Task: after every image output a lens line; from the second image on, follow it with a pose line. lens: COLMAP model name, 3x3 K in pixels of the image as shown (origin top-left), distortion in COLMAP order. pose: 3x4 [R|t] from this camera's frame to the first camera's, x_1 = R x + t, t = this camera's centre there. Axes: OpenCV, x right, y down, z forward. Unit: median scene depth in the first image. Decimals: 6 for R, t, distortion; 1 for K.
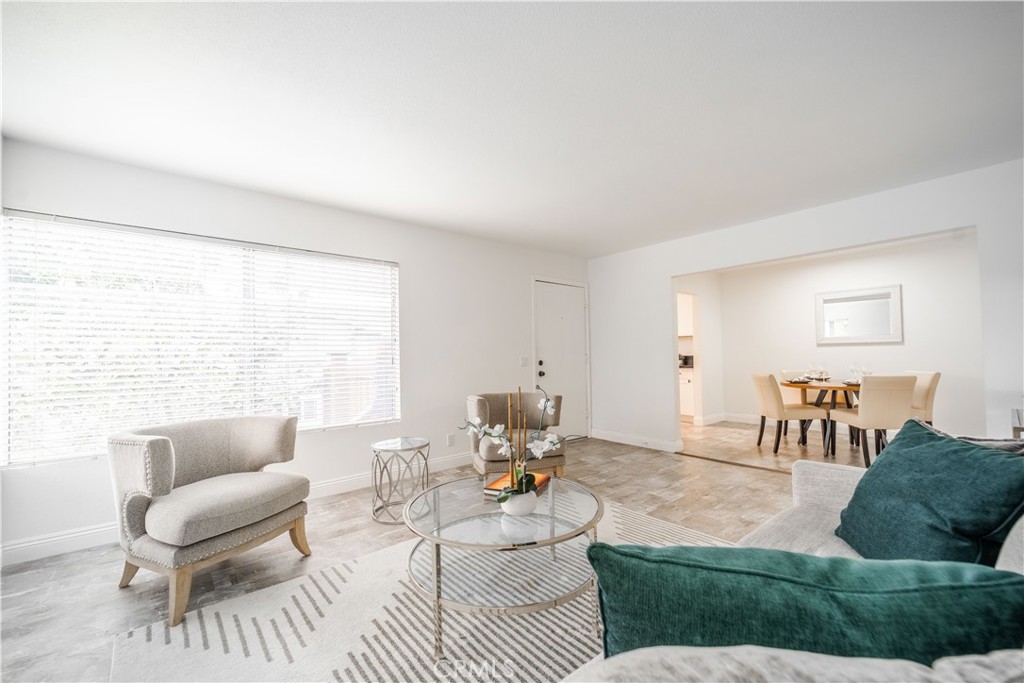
lens RADIAL K [[413.3, 0, 510.1], [0, 413.3, 343.6], [0, 0, 1]] dist [-0.000192, -0.000215]
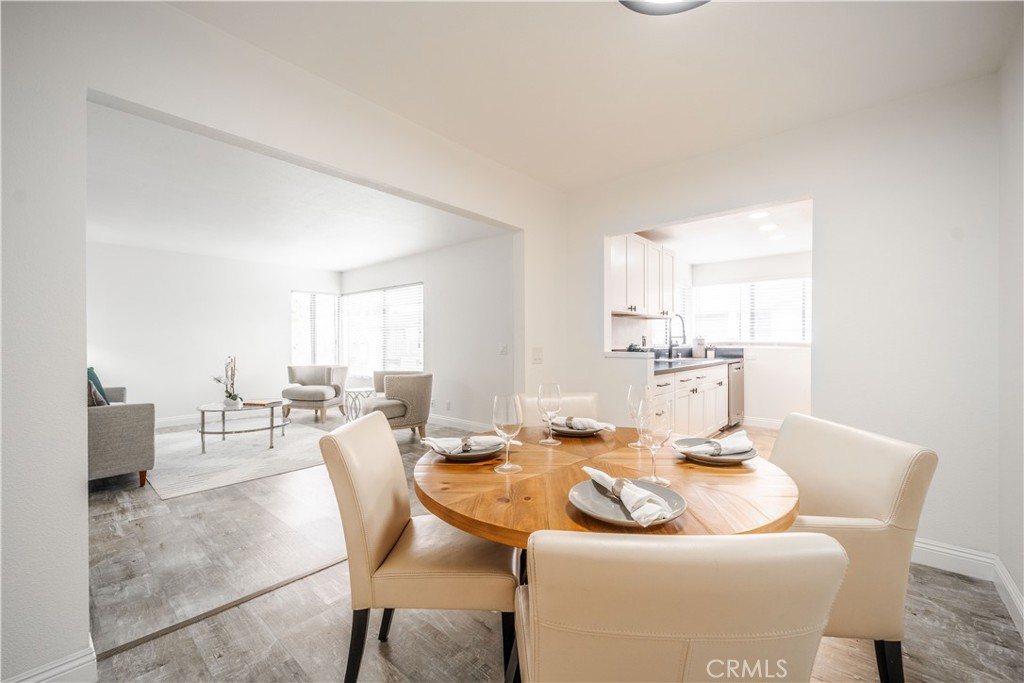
lens RADIAL K [[413.3, 0, 510.1], [0, 413.3, 343.6], [0, 0, 1]] dist [-0.000192, -0.000215]
pose [[0.151994, 0.021776, -0.988142, 1.354173], [0.022914, 0.999411, 0.025549, 0.002632], [0.988116, -0.026525, 0.151405, 1.128636]]
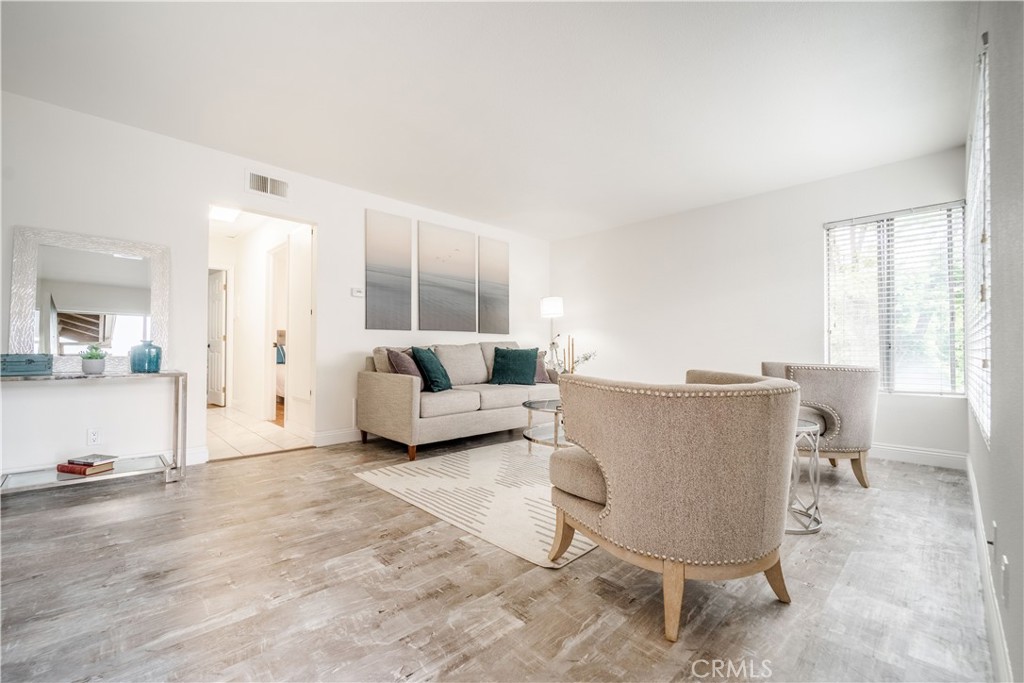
lens RADIAL K [[428.8, 0, 512.5], [0, 428.8, 346.7], [0, 0, 1]] dist [-0.002152, -0.000764]
pose [[-0.997437, 0.007621, -0.071143, 0.199539], [0.009567, 0.999588, -0.027063, 0.101156], [0.070908, -0.027674, -0.997099, 1.399703]]
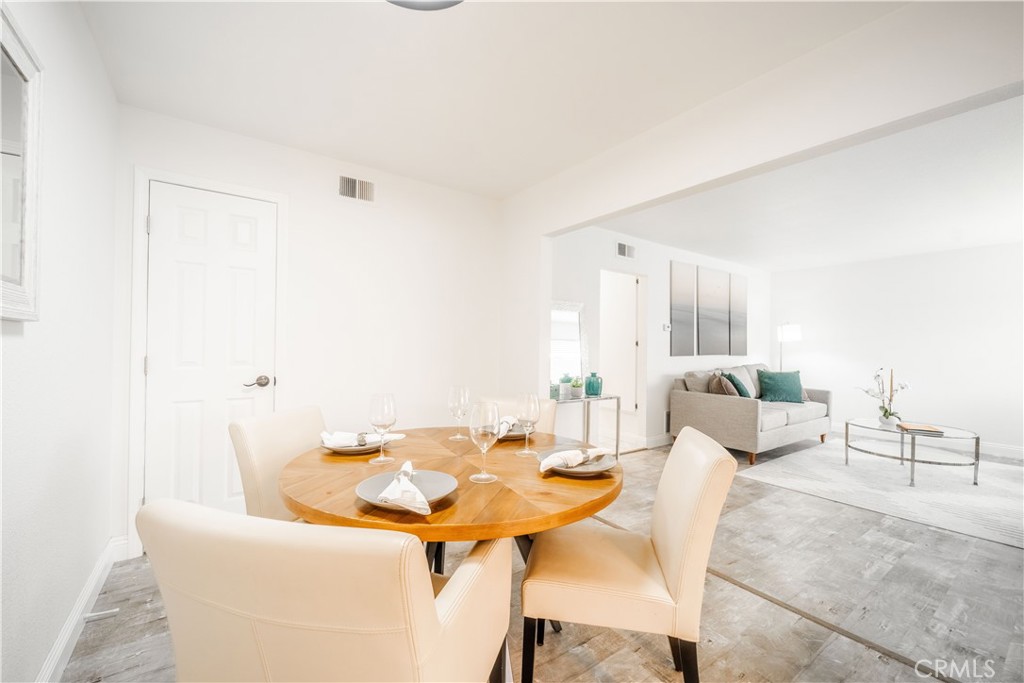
lens RADIAL K [[413.3, 0, 510.1], [0, 413.3, 343.6], [0, 0, 1]] dist [-0.000192, -0.000215]
pose [[-0.997023, -0.001018, 0.077102, 0.923452], [-0.003174, 0.999607, -0.027841, 0.019405], [-0.077043, -0.028003, -0.996634, 1.653831]]
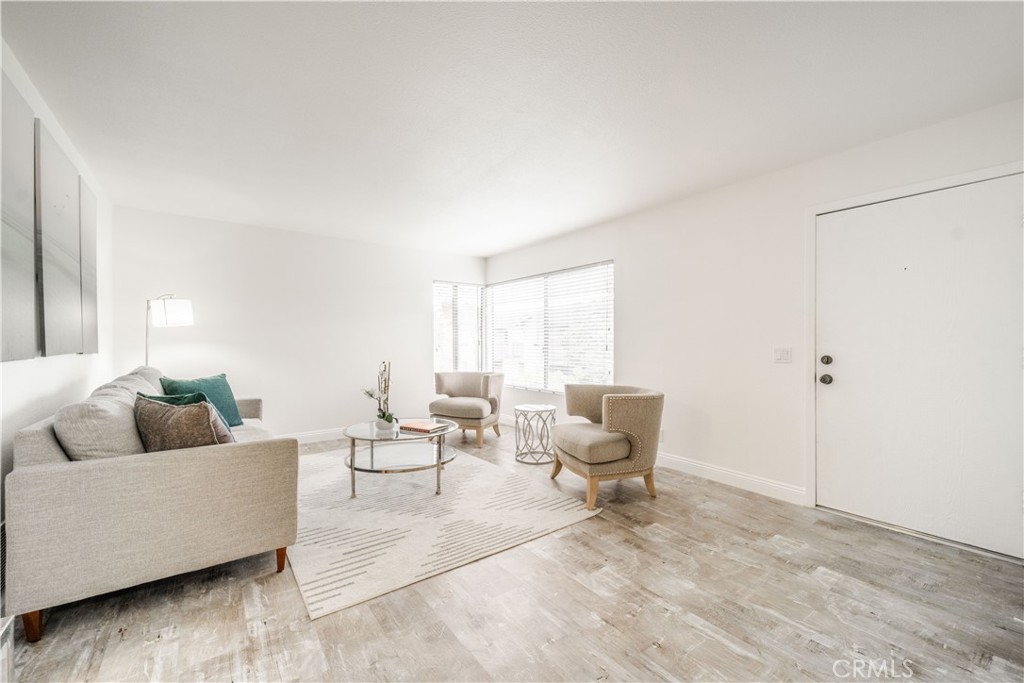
lens RADIAL K [[413.3, 0, 510.1], [0, 413.3, 343.6], [0, 0, 1]] dist [-0.000192, -0.000215]
pose [[-0.062326, 0.017098, -0.997909, 0.886980], [0.024247, 0.999584, 0.015612, 0.007011], [0.997761, -0.023223, -0.062715, 0.819930]]
